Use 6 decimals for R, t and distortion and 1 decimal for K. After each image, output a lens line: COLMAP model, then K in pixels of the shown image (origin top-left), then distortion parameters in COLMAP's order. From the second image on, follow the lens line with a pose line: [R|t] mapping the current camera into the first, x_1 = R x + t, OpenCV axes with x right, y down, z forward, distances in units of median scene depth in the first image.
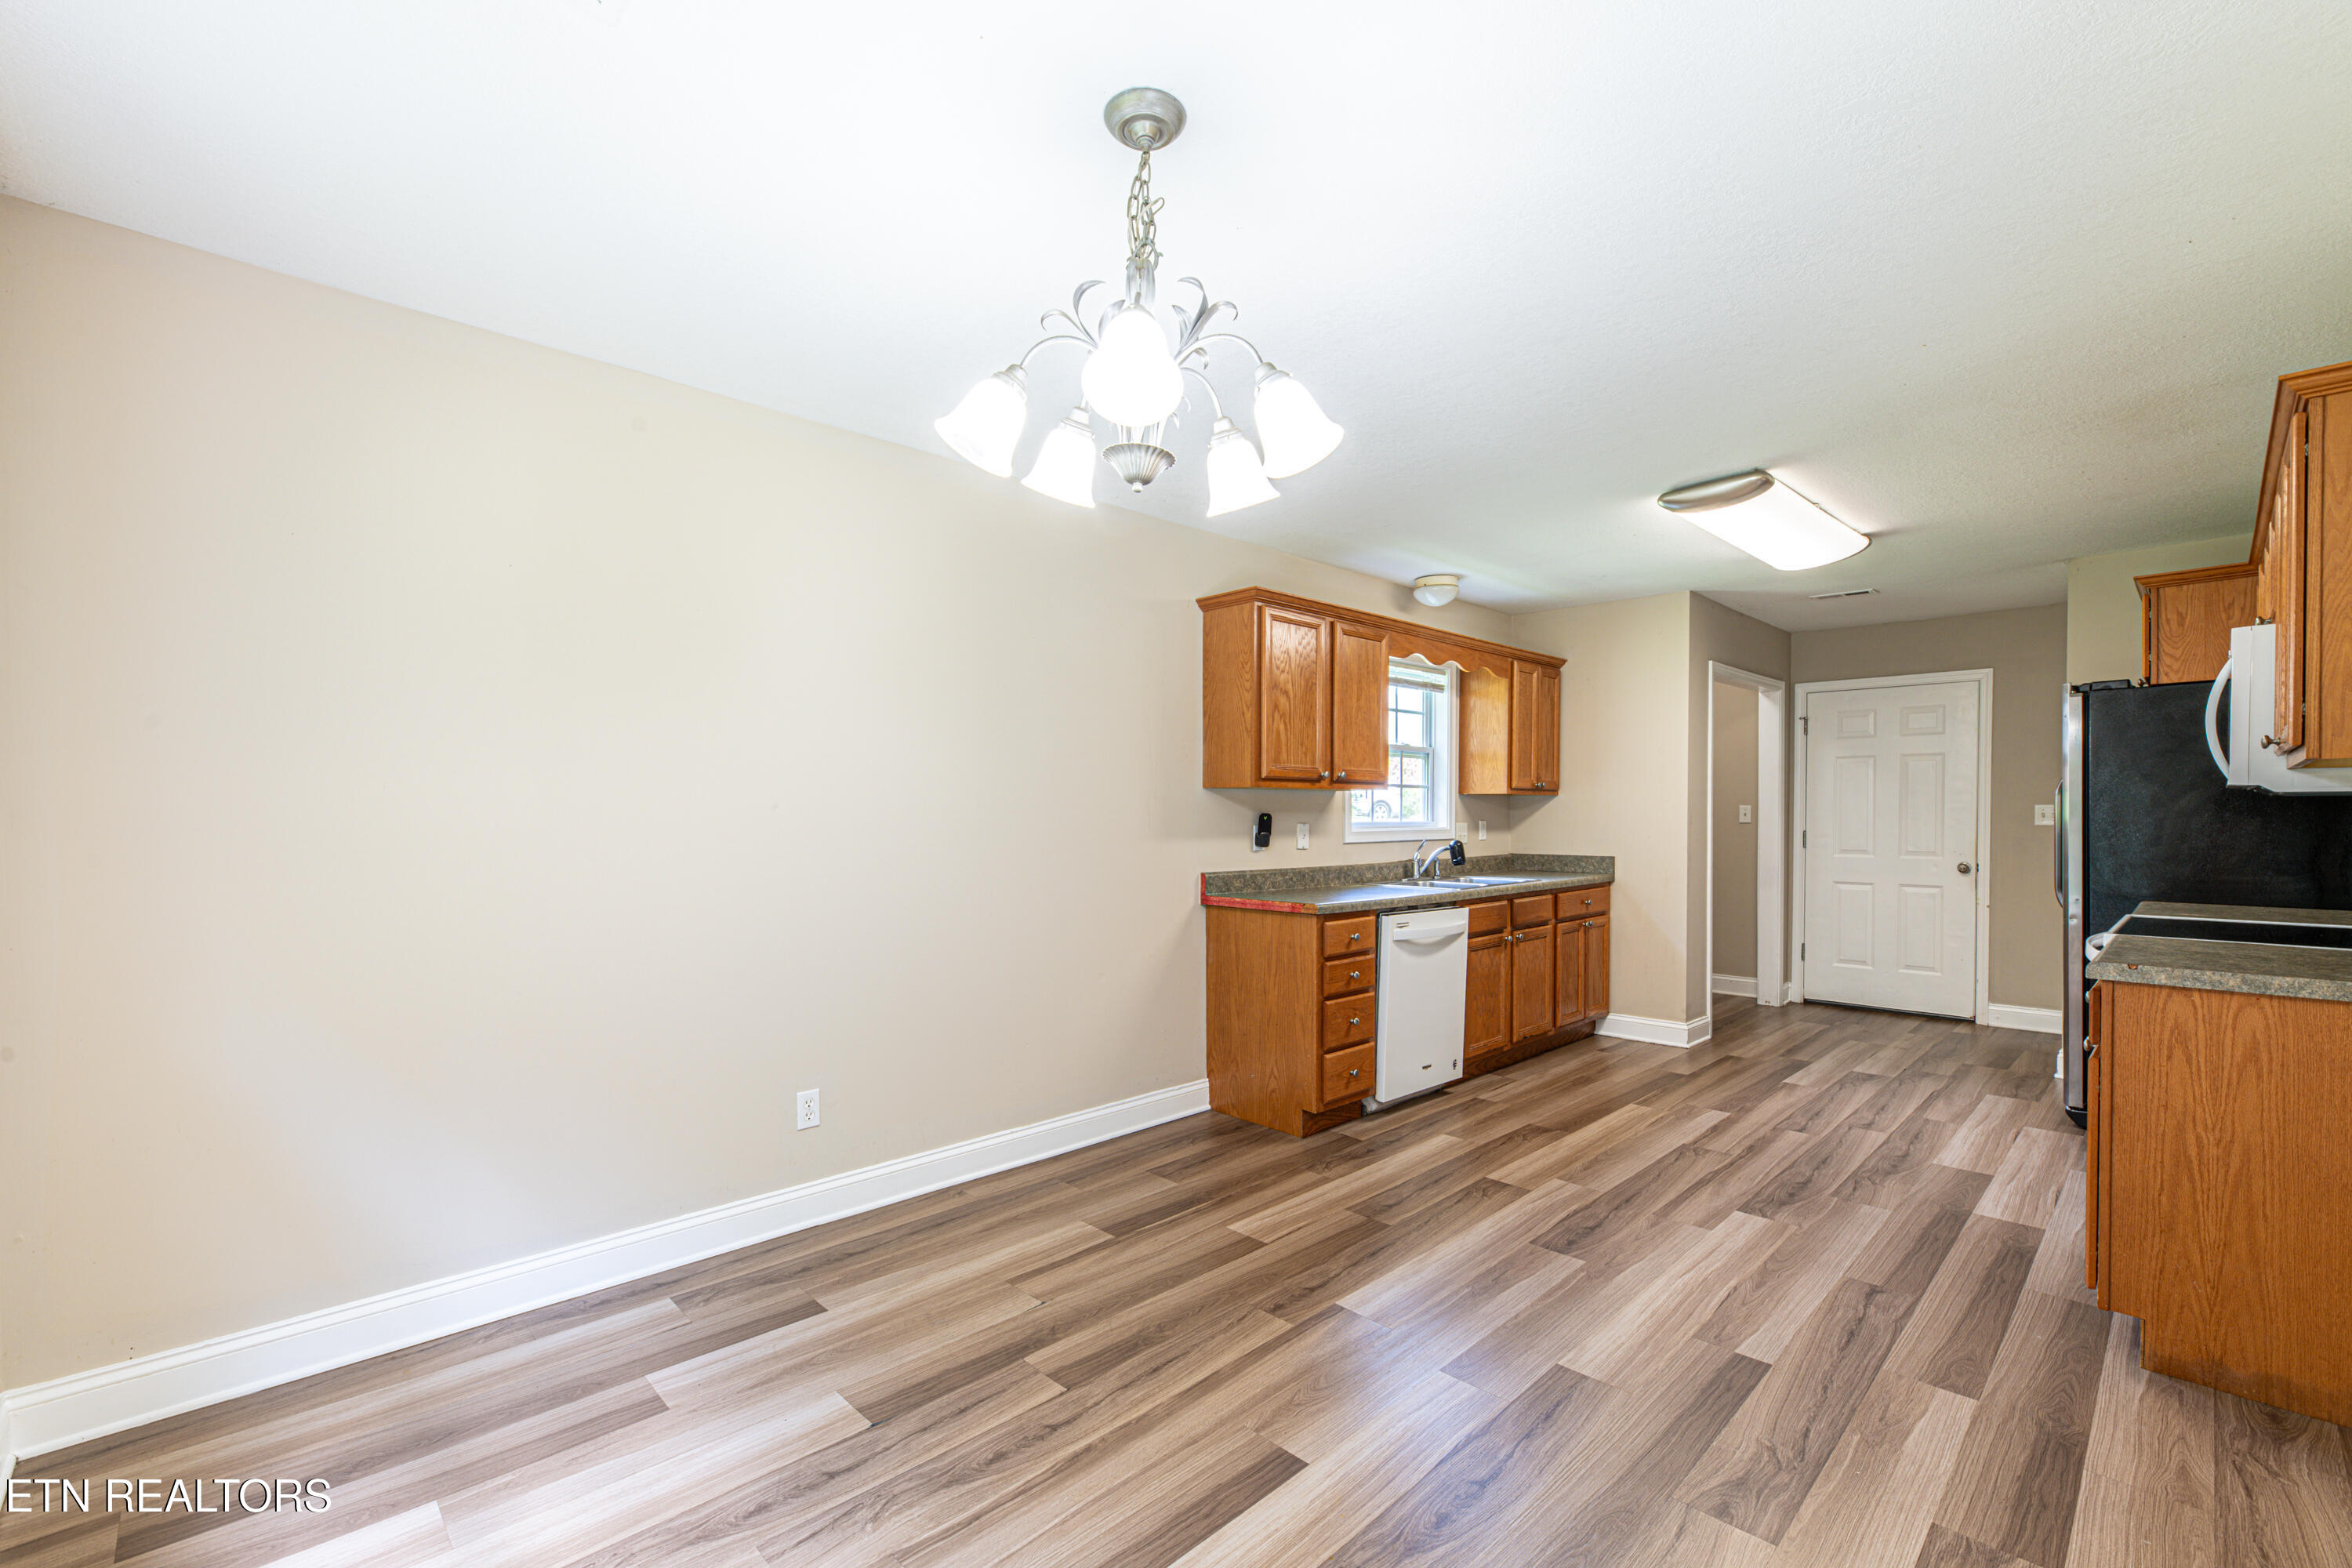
lens RADIAL K [[1013.5, 0, 1182.0], [0, 1013.5, 833.4], [0, 0, 1]] dist [-0.006450, 0.001113]
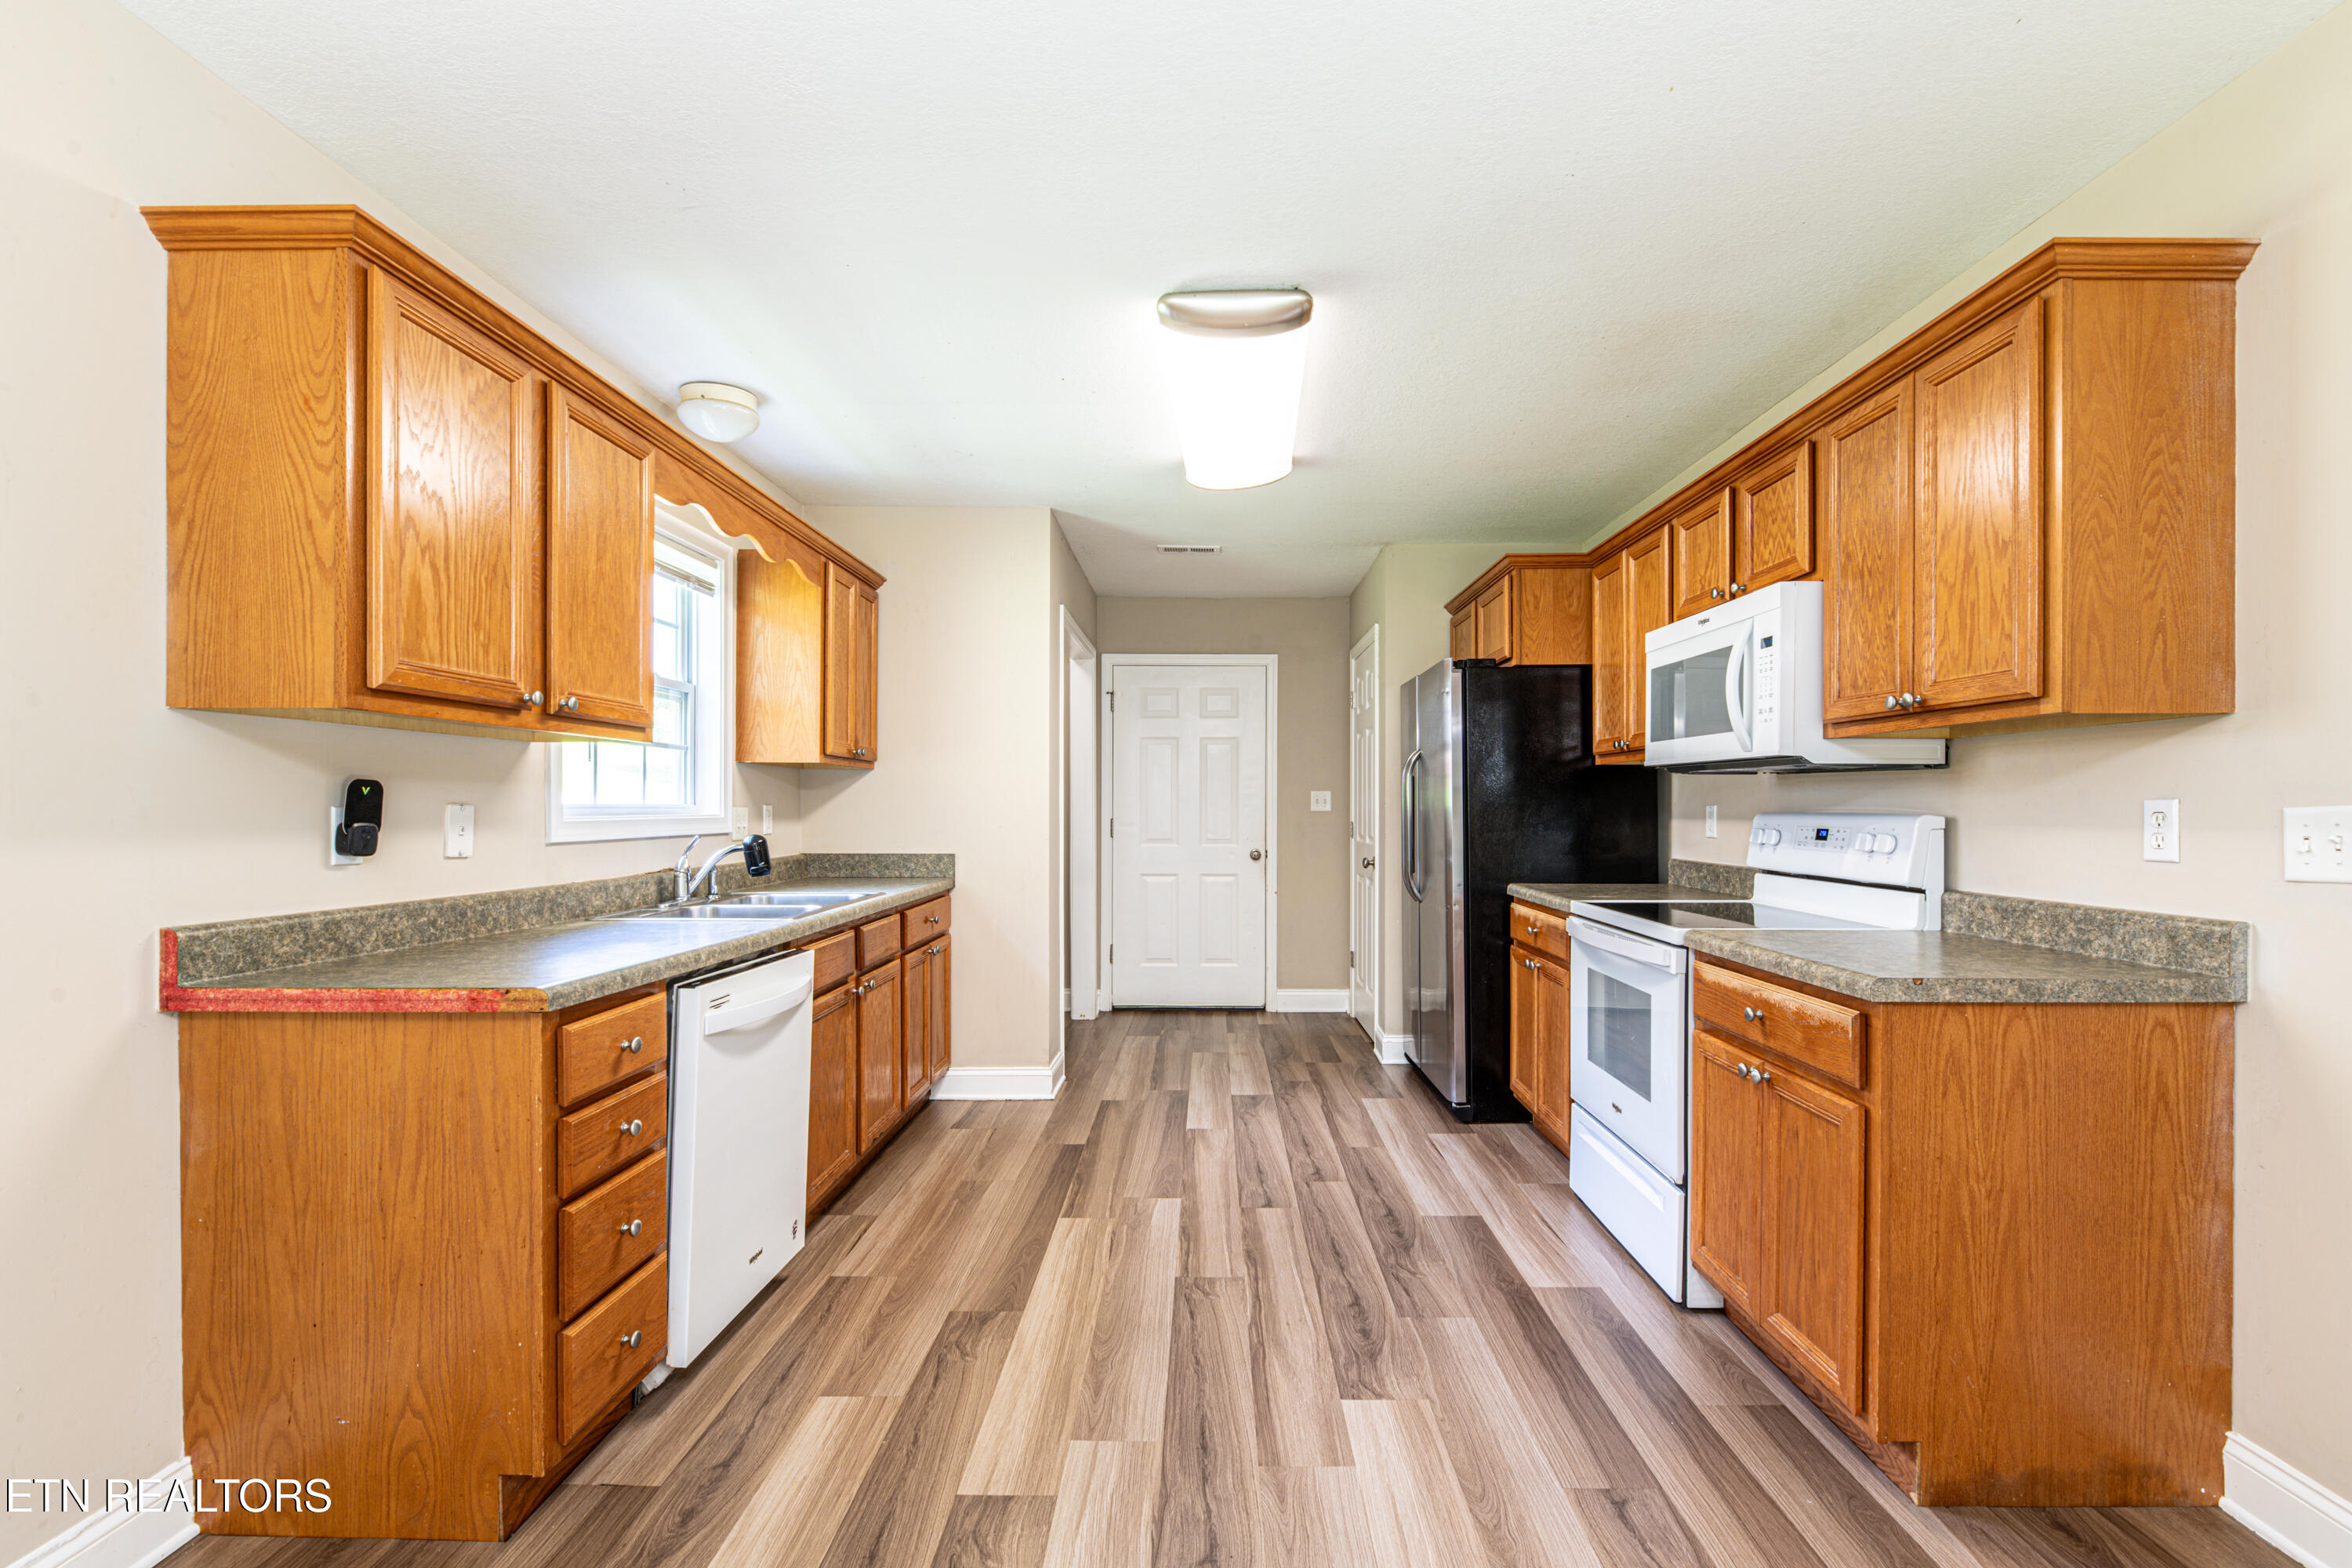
lens RADIAL K [[1052.6, 0, 1221.8], [0, 1052.6, 810.8], [0, 0, 1]] dist [-0.003999, -0.000320]
pose [[0.685847, 0.000043, 0.727746, 0.006869], [0.011778, 0.999868, -0.011159, 0.003969], [-0.727651, 0.016225, 0.685756, 0.491046]]
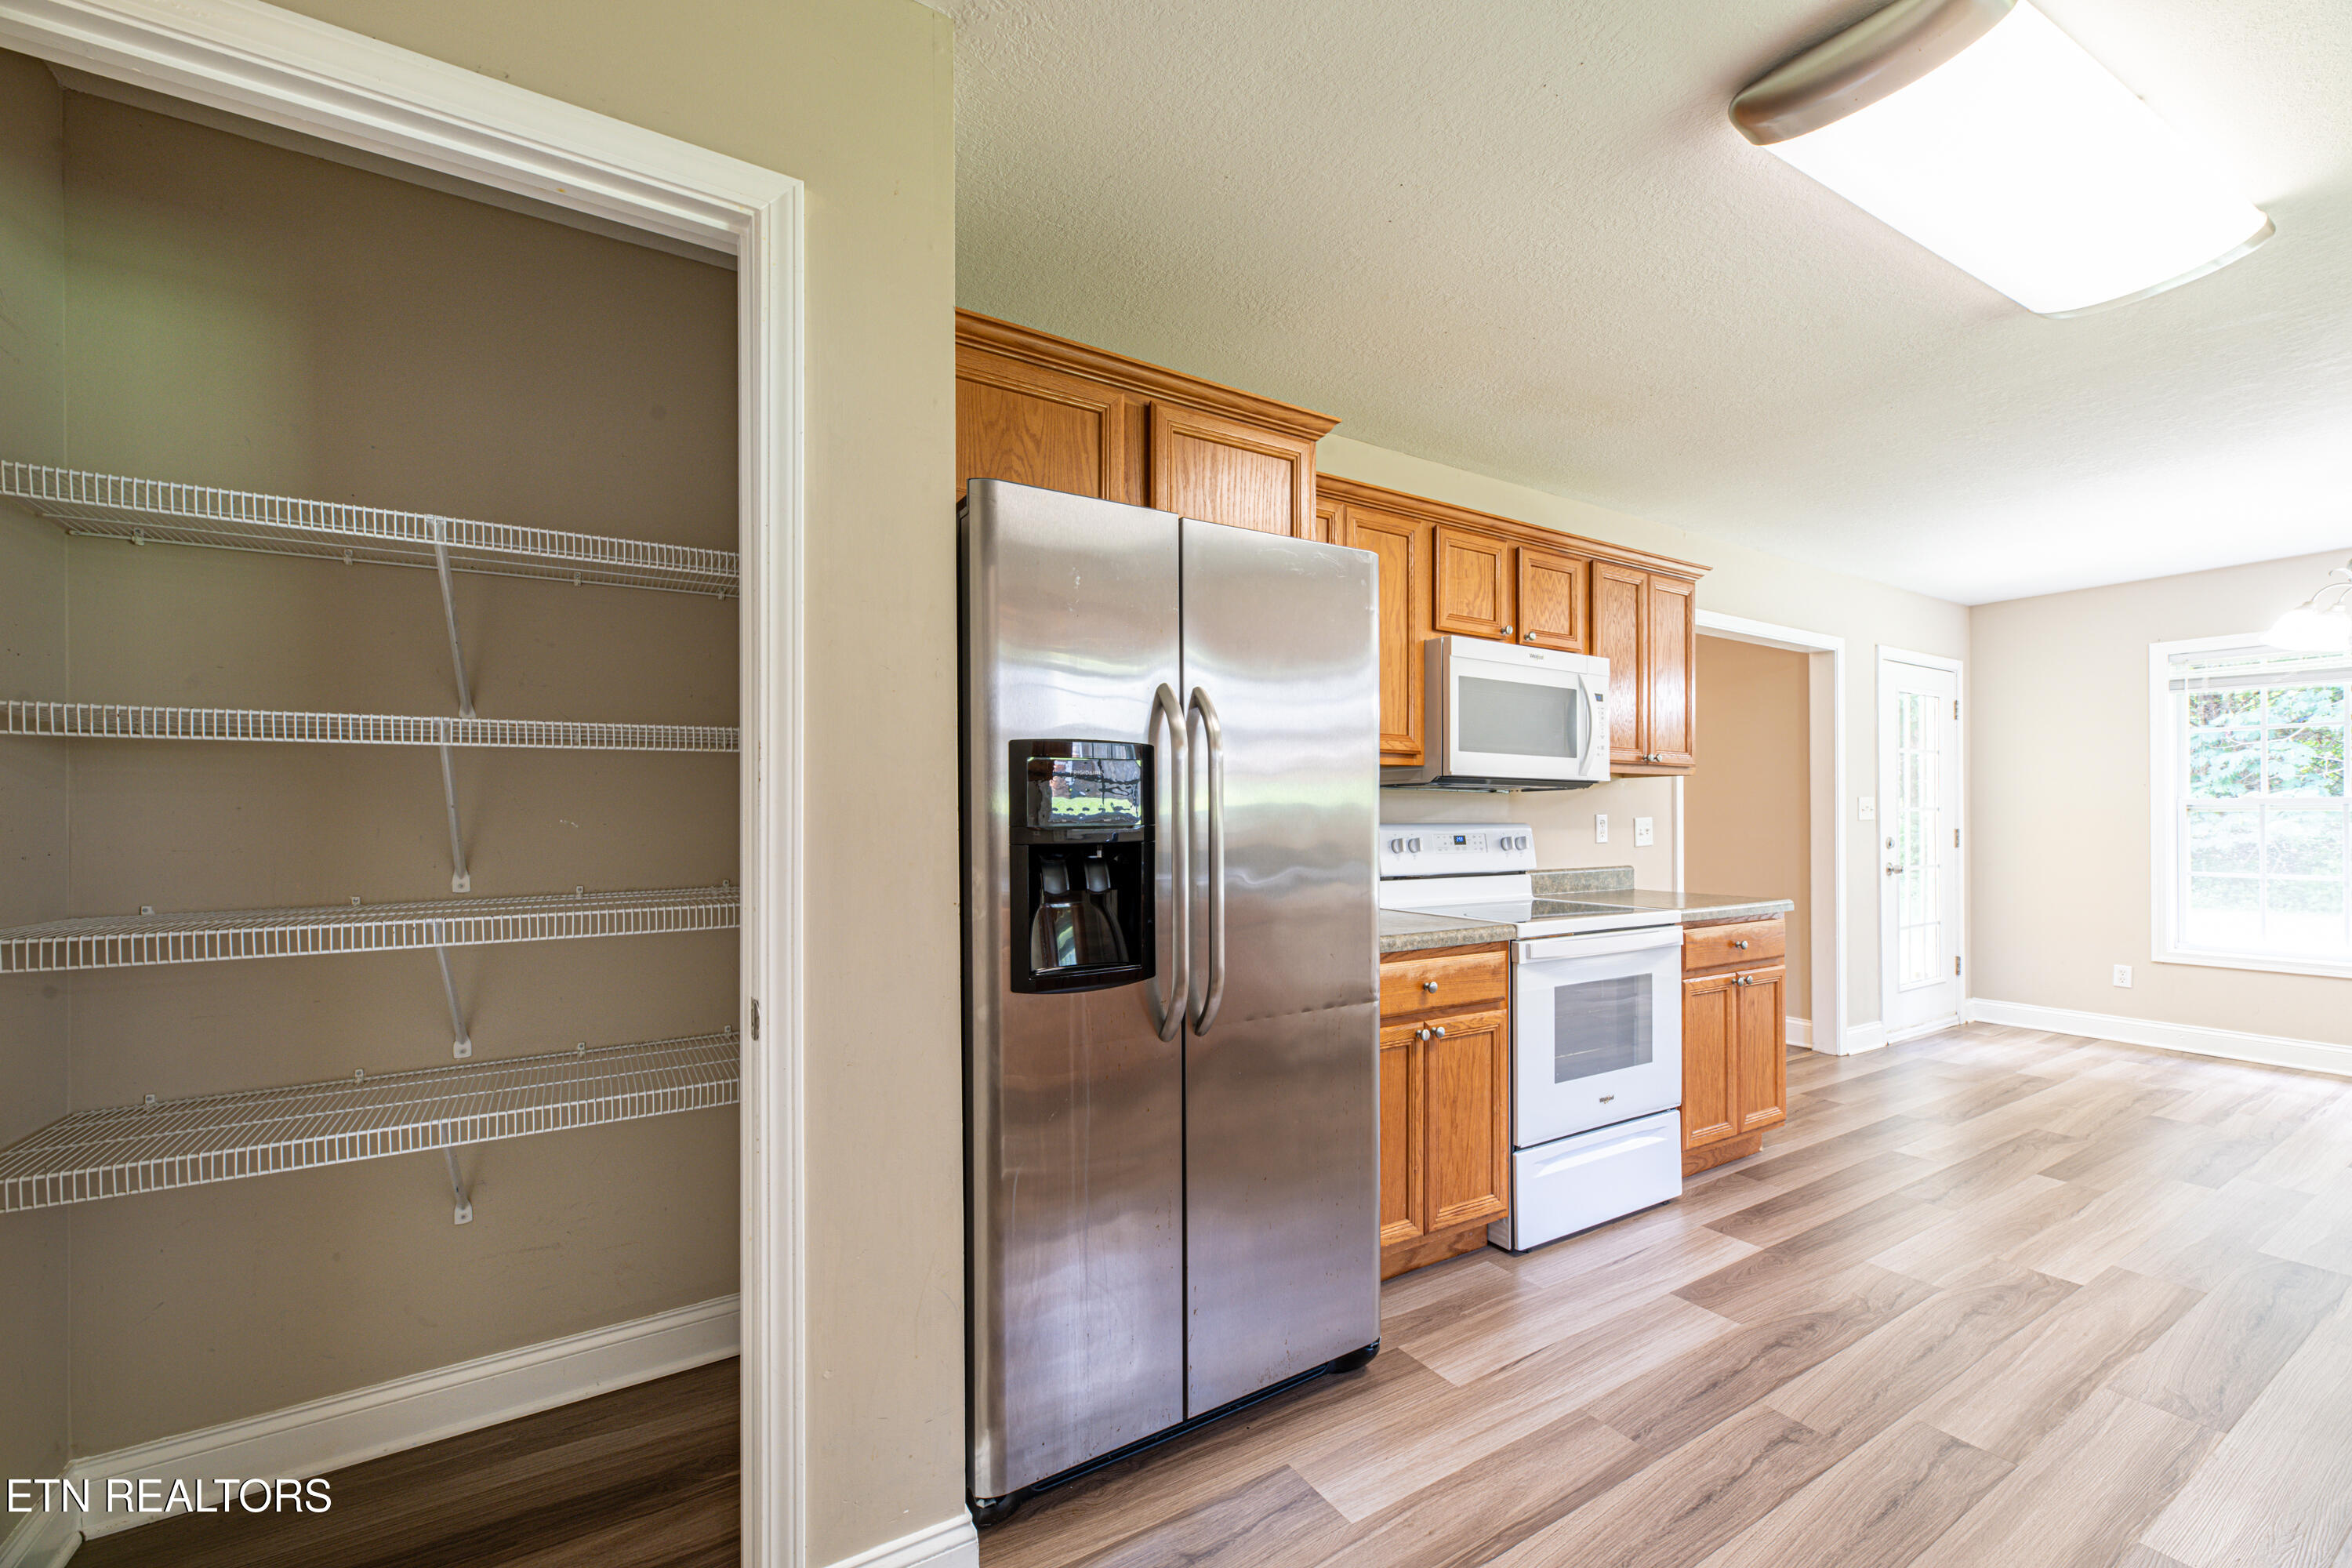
lens RADIAL K [[959.1, 0, 1178.8], [0, 959.1, 822.5], [0, 0, 1]] dist [-0.001848, 0.002937]
pose [[-0.977467, 0.002660, 0.211072, 0.910220], [0.007020, 0.999777, 0.019911, -0.016960], [-0.210972, 0.020944, -0.977268, 1.580217]]
